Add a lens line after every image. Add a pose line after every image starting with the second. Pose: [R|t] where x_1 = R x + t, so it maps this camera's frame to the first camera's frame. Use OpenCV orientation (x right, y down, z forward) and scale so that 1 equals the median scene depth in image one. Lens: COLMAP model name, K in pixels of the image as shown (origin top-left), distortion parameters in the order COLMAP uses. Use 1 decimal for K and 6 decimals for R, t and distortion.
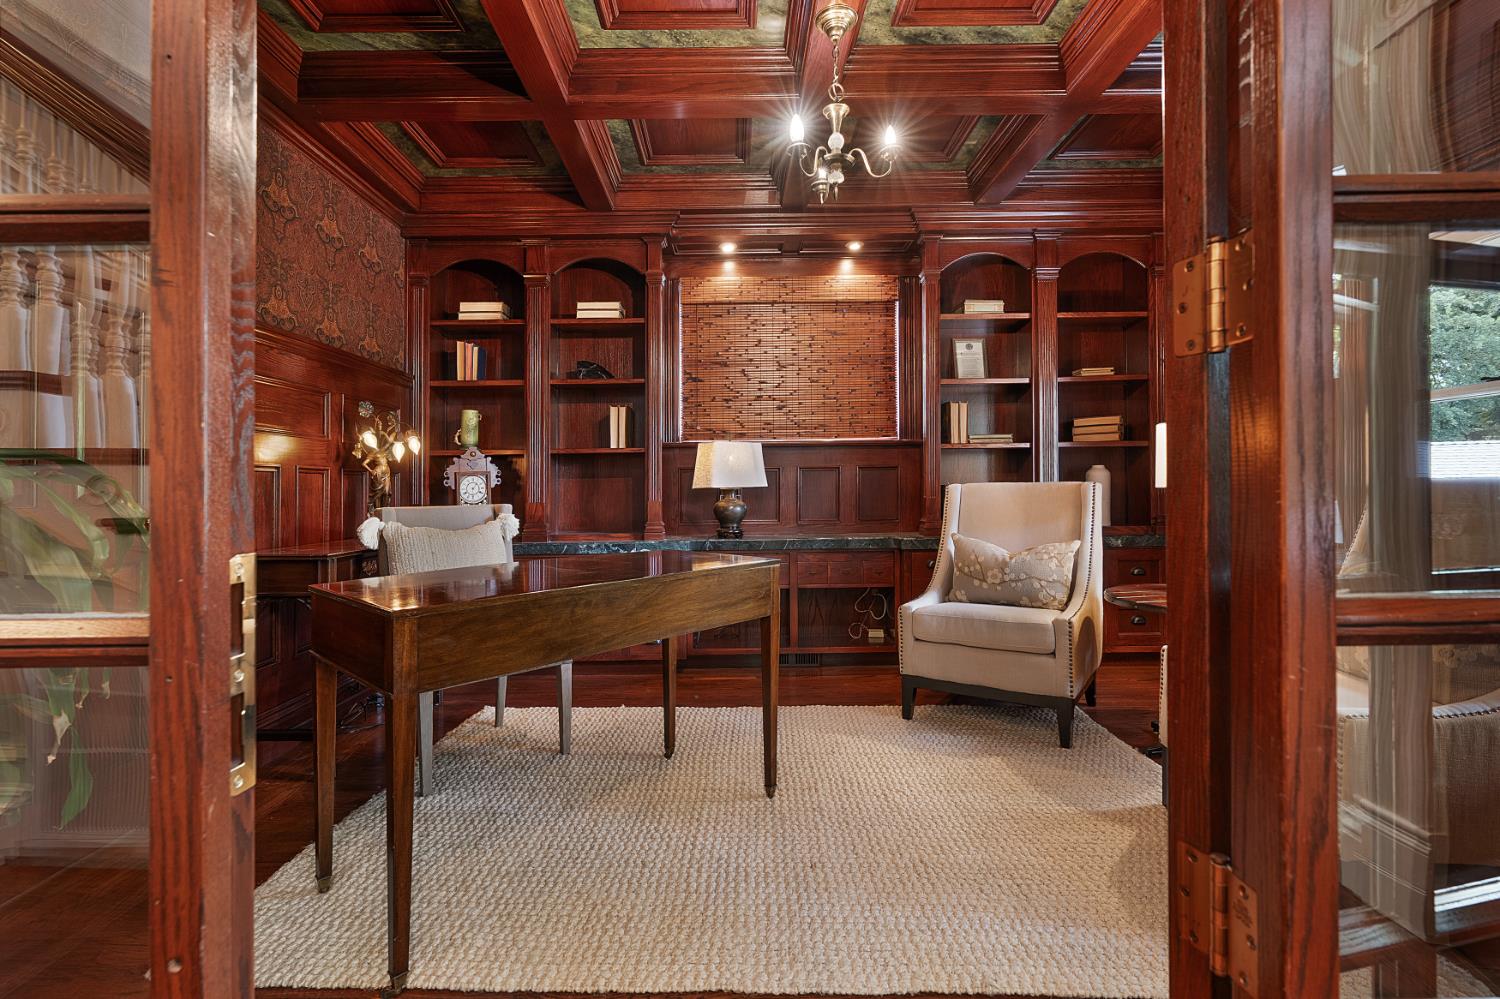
lens RADIAL K [[672.6, 0, 749.4], [0, 672.6, 495.9], [0, 0, 1]] dist [0.002573, 0.000684]
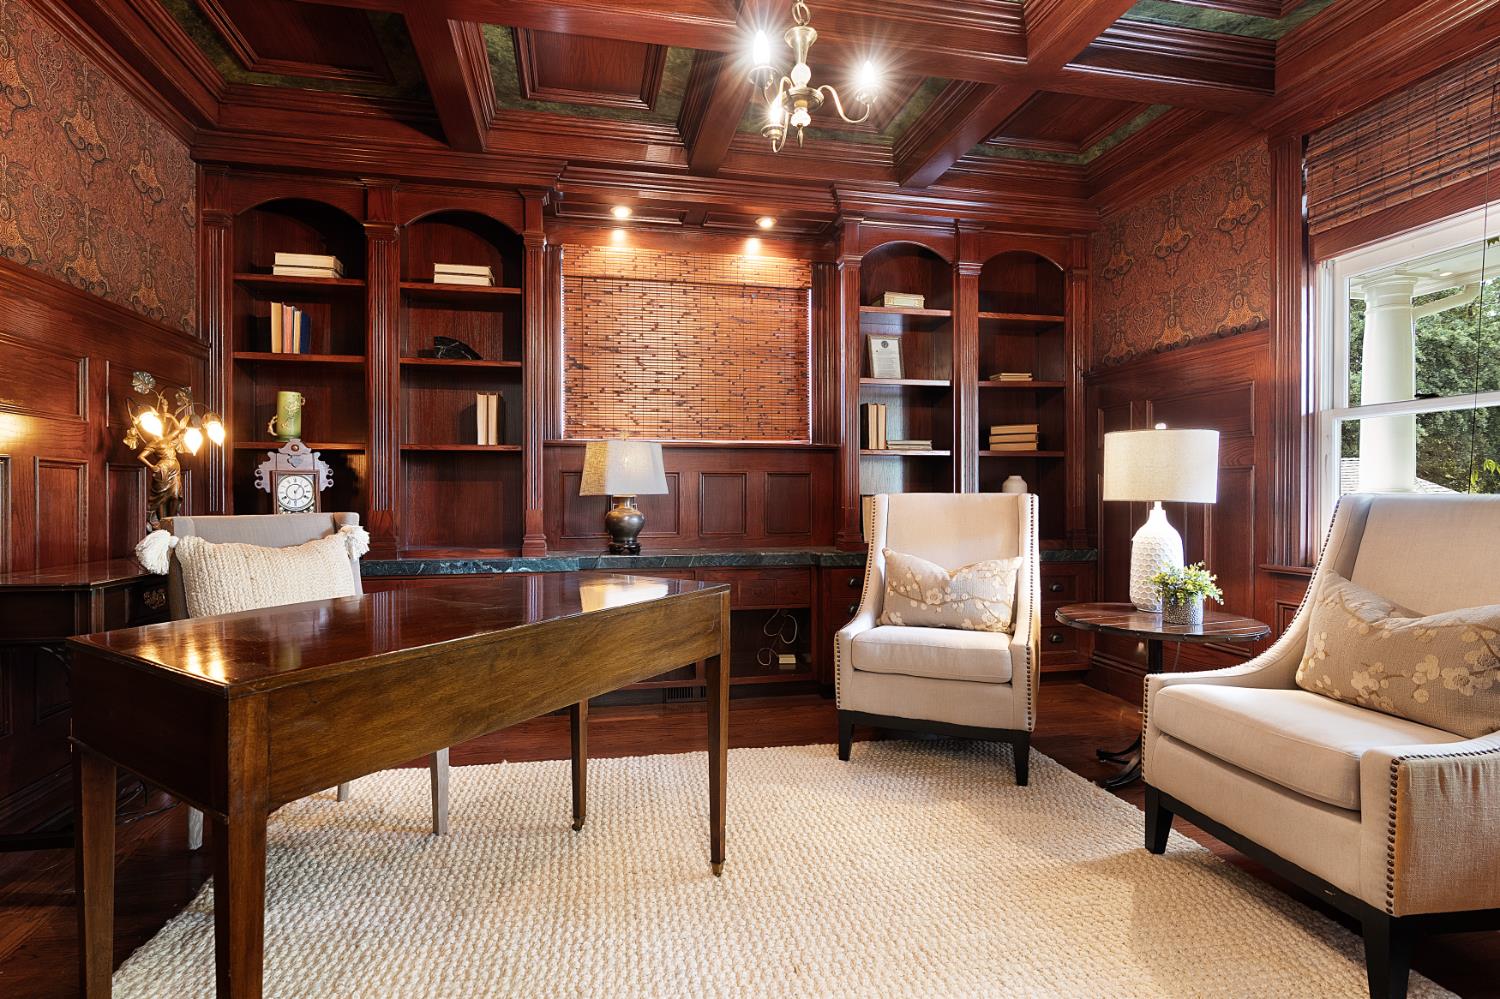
lens RADIAL K [[694.5, 0, 712.4], [0, 694.5, 517.8], [0, 0, 1]] dist [0.003354, -0.001063]
pose [[0.982605, 0.005910, 0.185615, -0.097362], [-0.009742, 0.999758, 0.019736, -0.001781], [-0.185453, -0.021201, 0.982424, 0.132084]]
